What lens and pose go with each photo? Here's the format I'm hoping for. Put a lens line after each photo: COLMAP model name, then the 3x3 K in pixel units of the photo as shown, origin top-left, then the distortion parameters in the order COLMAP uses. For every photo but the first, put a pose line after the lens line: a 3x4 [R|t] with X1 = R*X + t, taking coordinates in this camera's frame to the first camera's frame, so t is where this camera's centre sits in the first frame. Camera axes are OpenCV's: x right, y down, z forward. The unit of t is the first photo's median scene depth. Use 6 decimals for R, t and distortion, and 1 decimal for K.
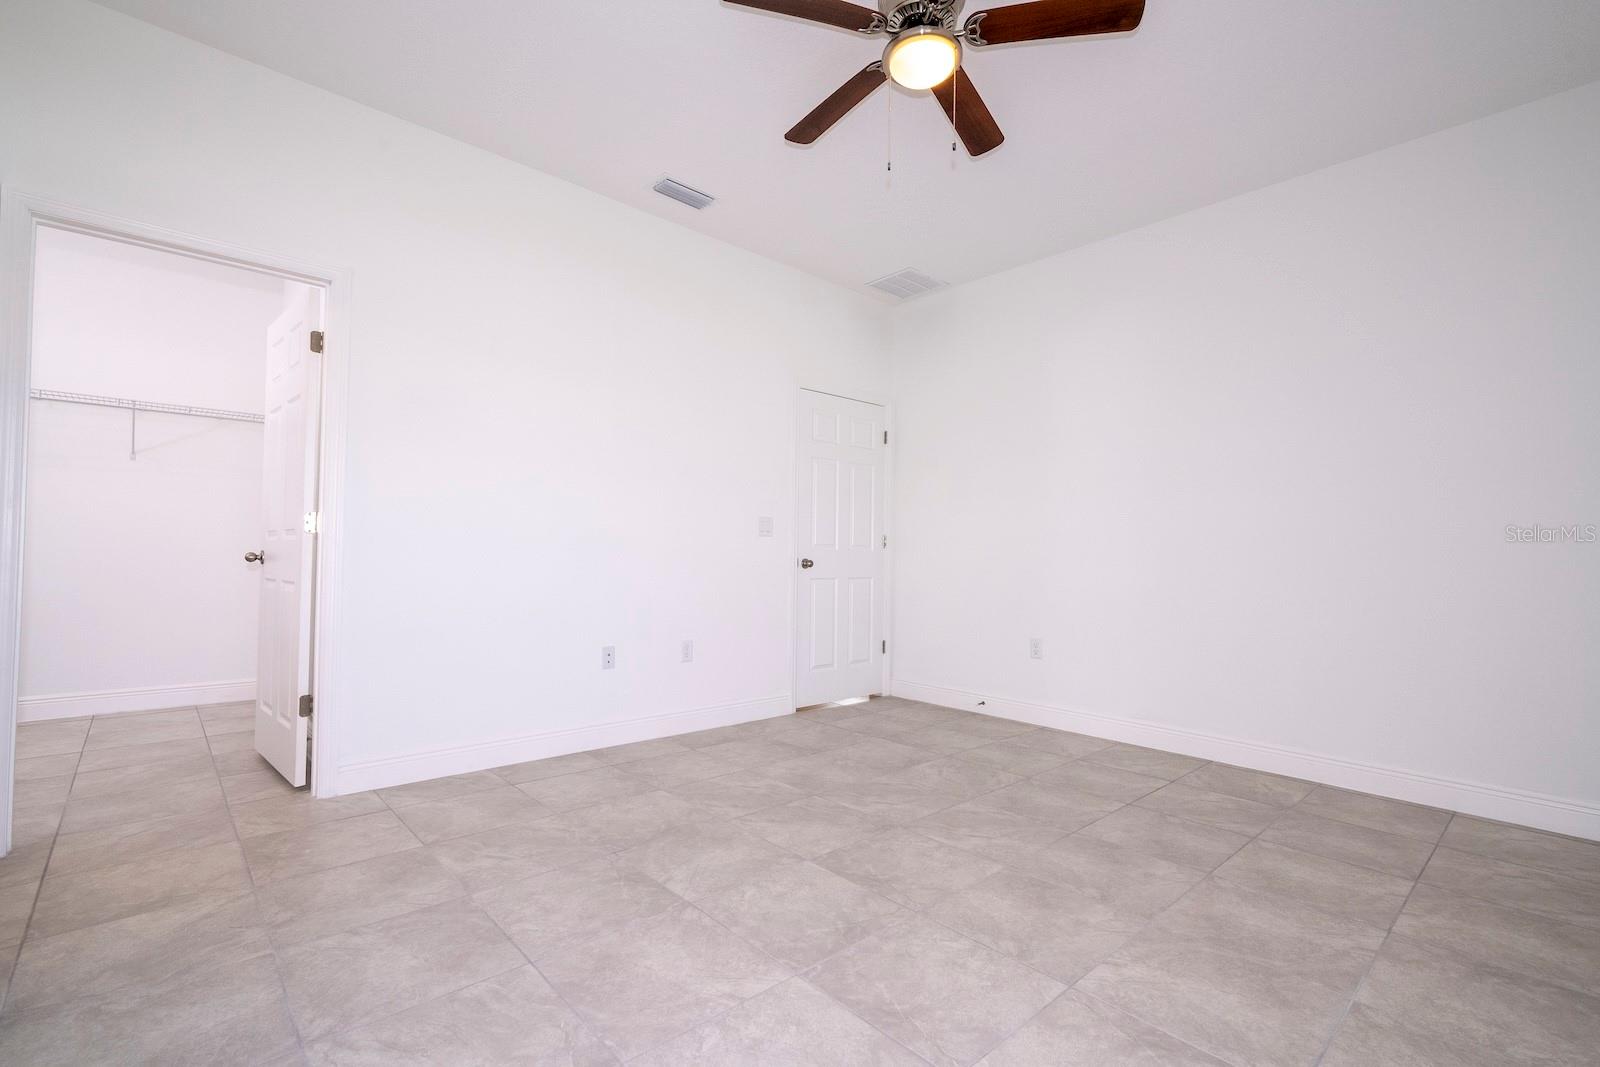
lens RADIAL K [[719.9, 0, 809.8], [0, 719.9, 547.5], [0, 0, 1]] dist [-0.003127, 0.001540]
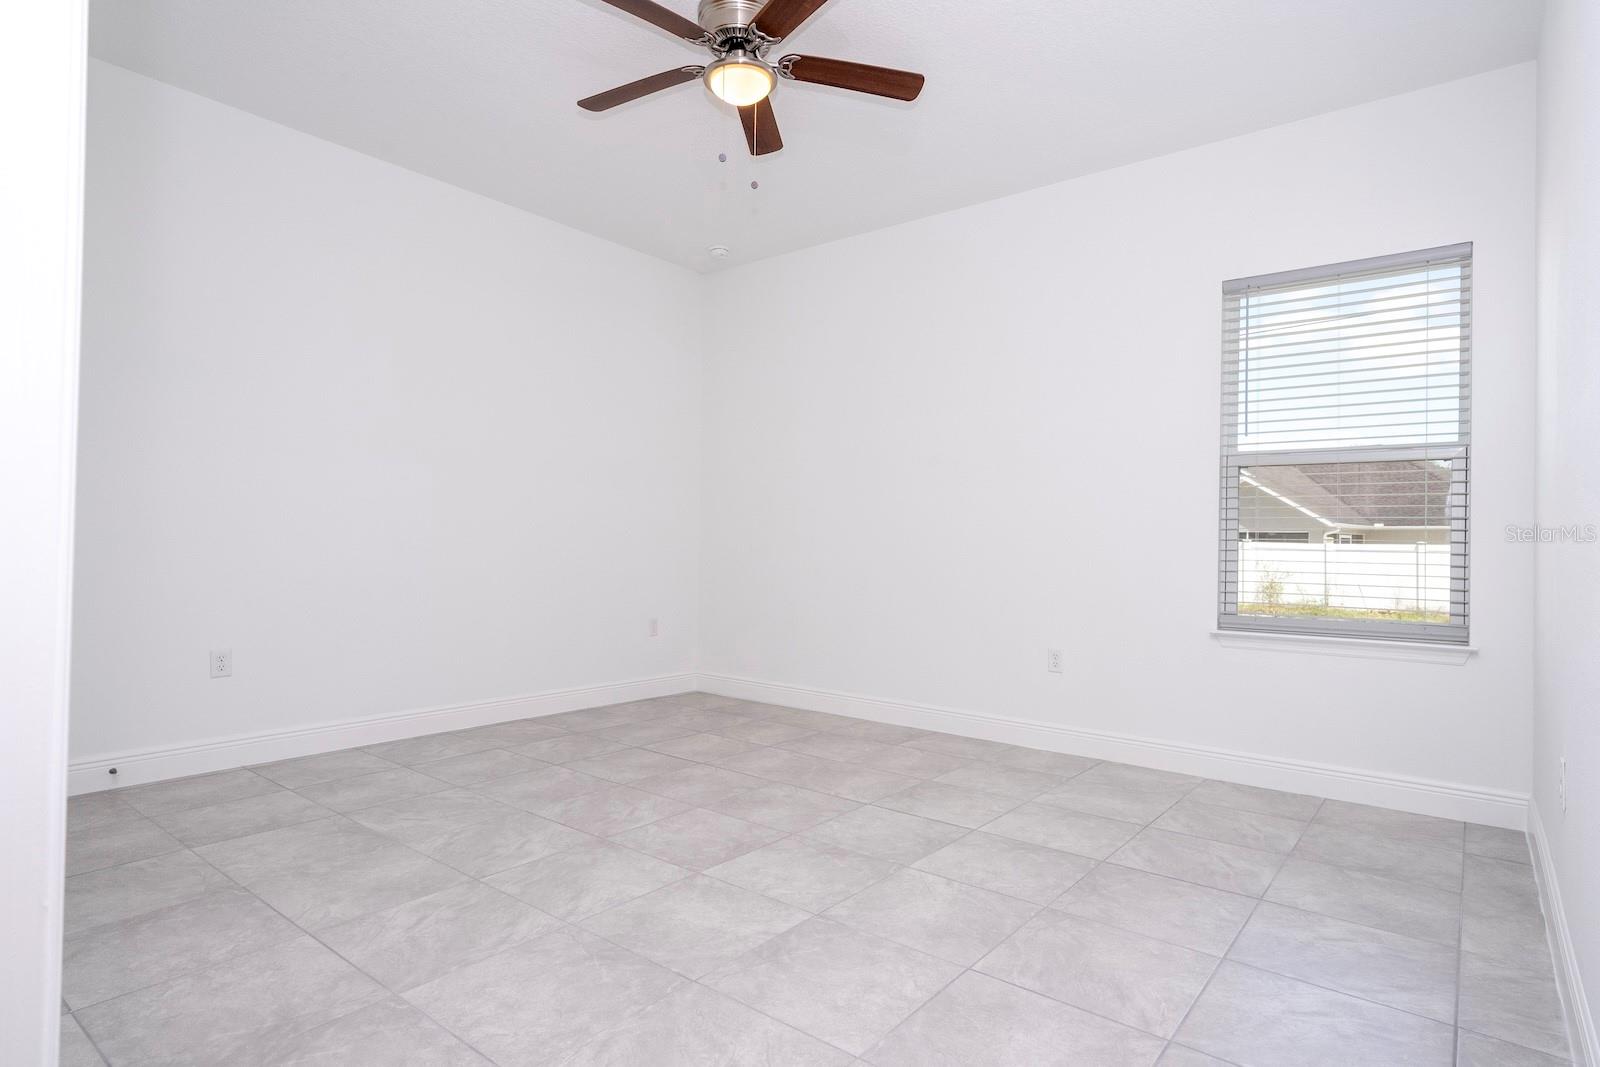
lens RADIAL K [[844.1, 0, 814.1], [0, 844.1, 528.4], [0, 0, 1]] dist [0.000593, -0.000557]
pose [[-0.159290, -0.000062, 0.987232, -0.966019], [-0.029199, 0.999563, -0.004648, -0.006787], [-0.986800, -0.029566, -0.159222, 0.913384]]
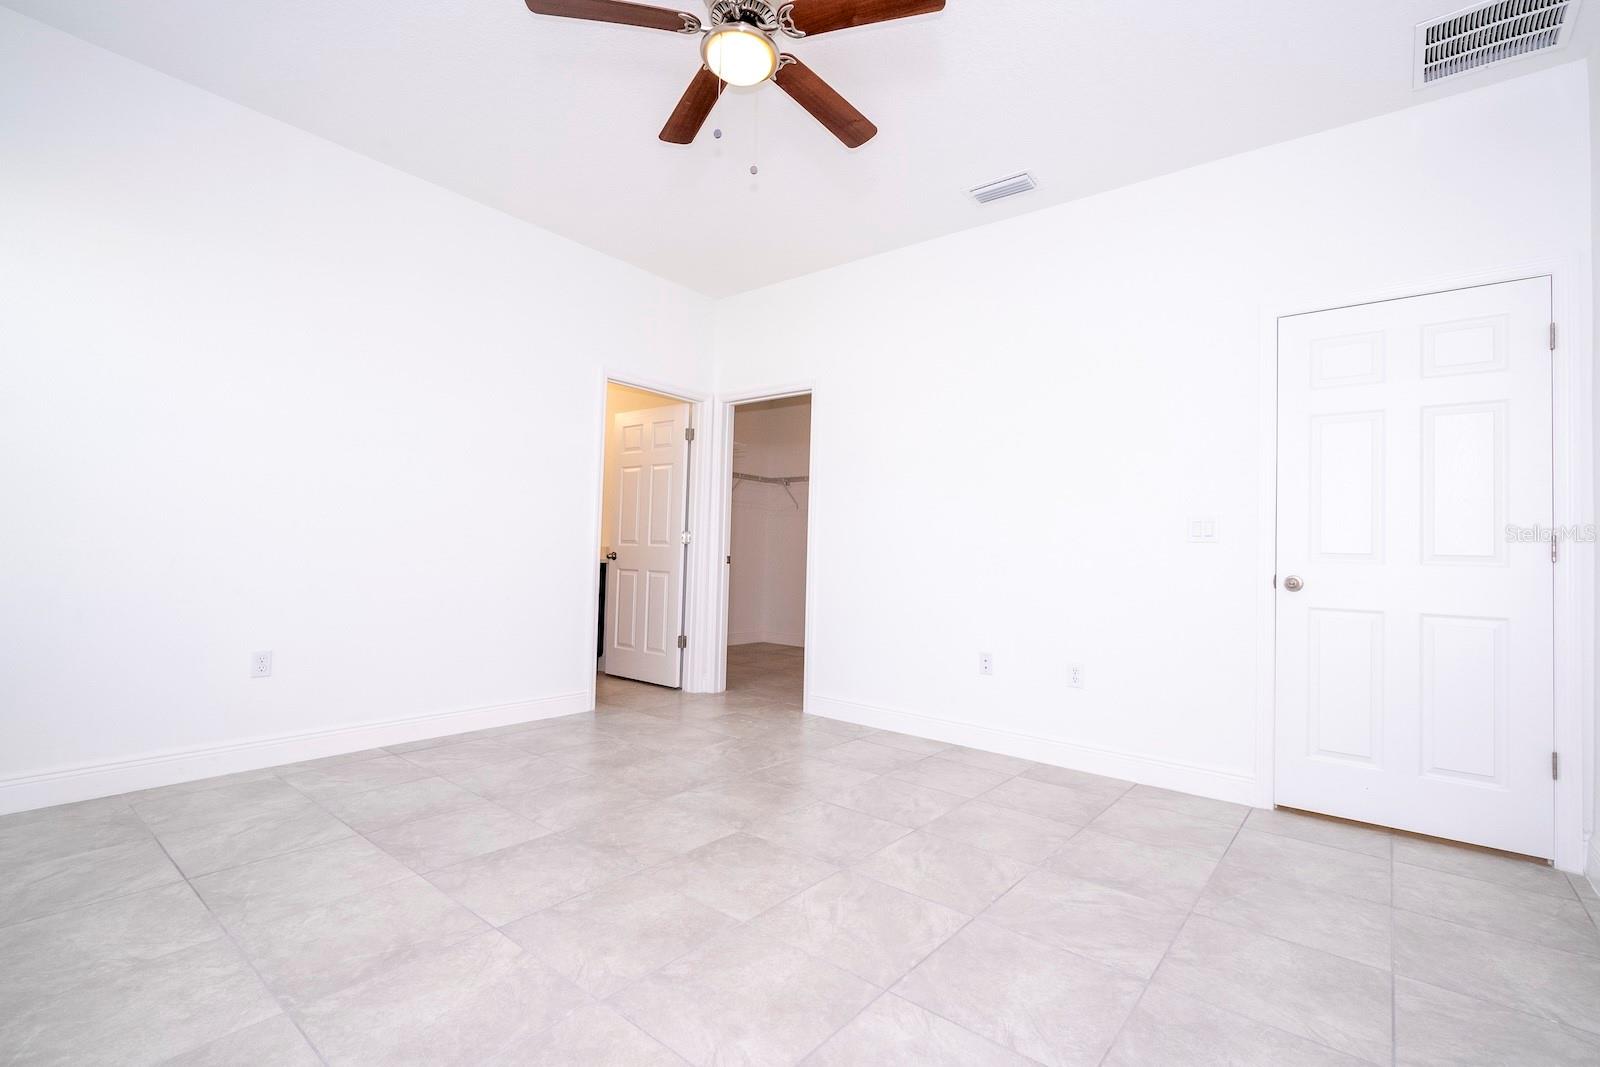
lens RADIAL K [[719.9, 0, 812.1], [0, 719.9, 546.7], [0, 0, 1]] dist [-0.003127, 0.001540]
pose [[0.148842, -0.024639, -0.988554, 0.975773], [-0.019081, 0.999432, -0.027783, 0.025995], [0.988677, 0.022998, 0.148288, 0.822035]]
